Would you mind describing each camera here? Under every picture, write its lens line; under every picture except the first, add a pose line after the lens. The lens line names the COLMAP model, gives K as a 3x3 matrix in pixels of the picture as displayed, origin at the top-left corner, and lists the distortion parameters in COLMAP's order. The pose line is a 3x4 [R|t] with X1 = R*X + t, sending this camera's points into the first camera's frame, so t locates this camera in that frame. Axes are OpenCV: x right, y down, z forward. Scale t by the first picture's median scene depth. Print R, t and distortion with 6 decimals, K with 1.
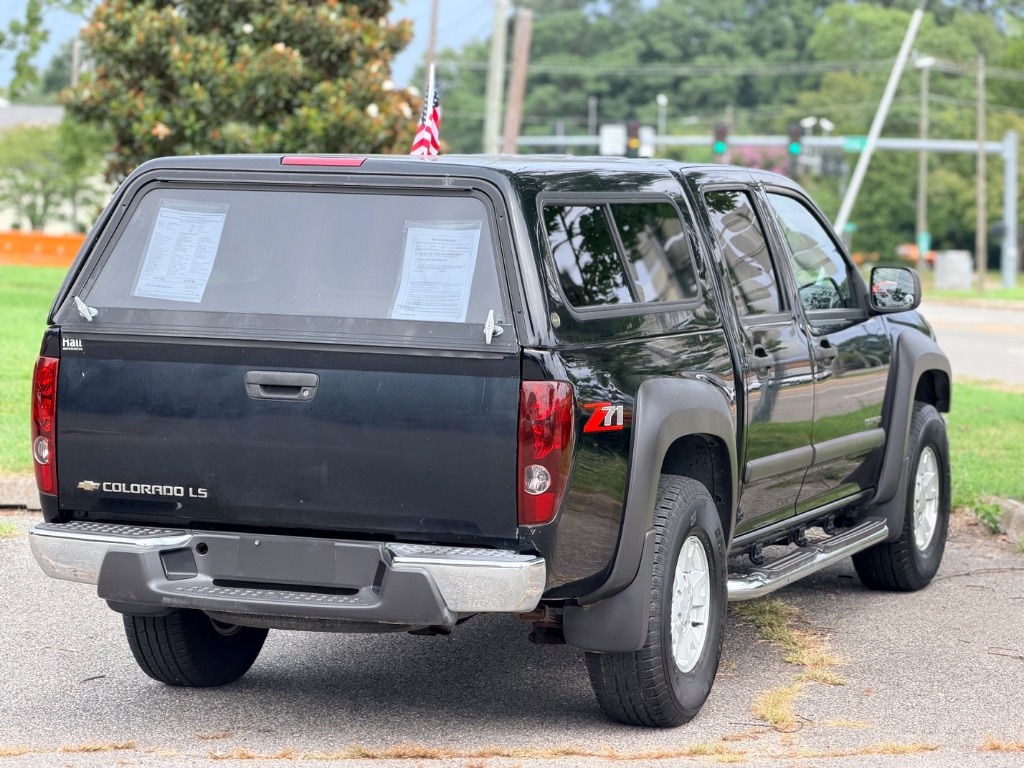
lens RADIAL K [[3089.2, 0, 510.7], [0, 3089.2, 382.1], [0, 0, 1]] dist [0.287296, 0.000000]
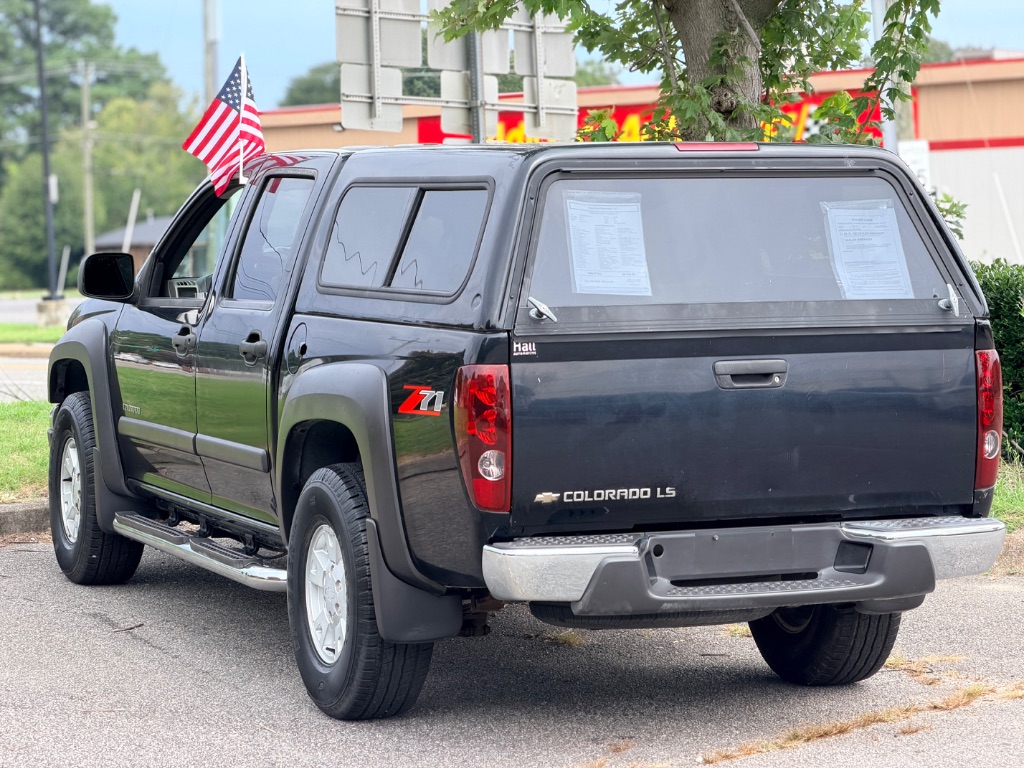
lens RADIAL K [[3089.2, 0, 511.0], [0, 3089.2, 353.9], [0, 0, 1]] dist [0.287296, 0.000000]
pose [[0.740591, -0.064650, 0.668839, -0.784091], [0.071128, 0.997311, 0.017641, -0.027892], [-0.668181, 0.034509, 0.743198, 0.317920]]
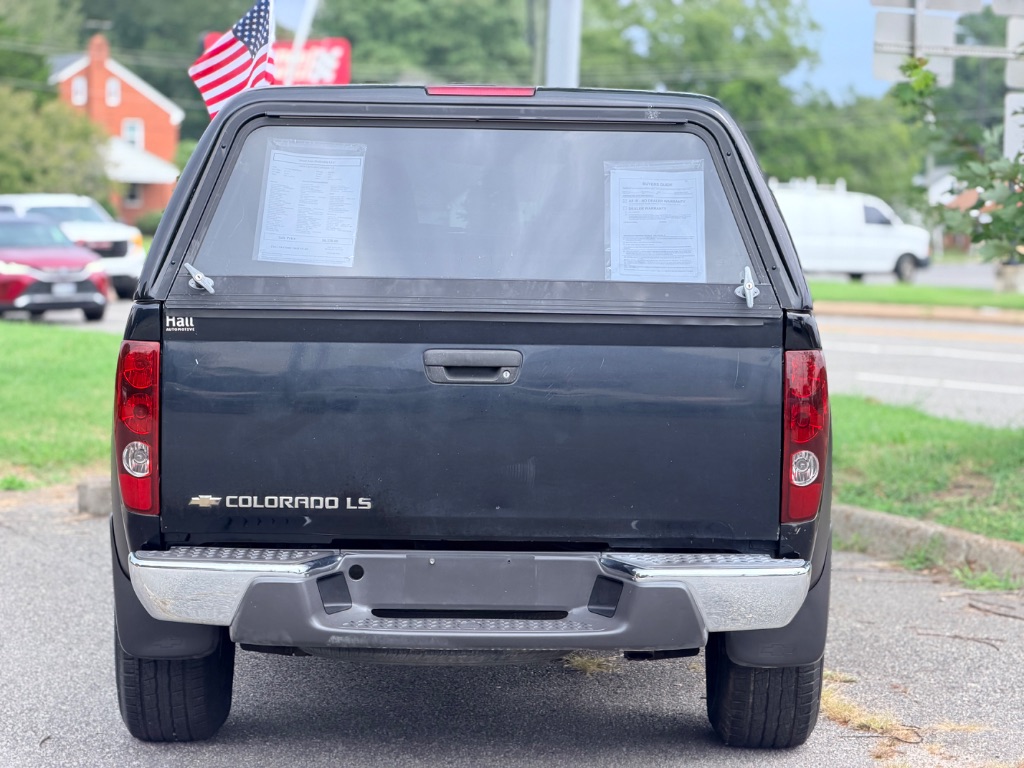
lens RADIAL K [[3089.2, 0, 510.9], [0, 3089.2, 357.6], [0, 0, 1]] dist [0.287296, 0.000000]
pose [[0.933772, -0.033525, 0.356295, -0.351765], [0.031494, 0.999438, 0.011501, -0.010183], [-0.356480, 0.000482, 0.934303, 0.237378]]
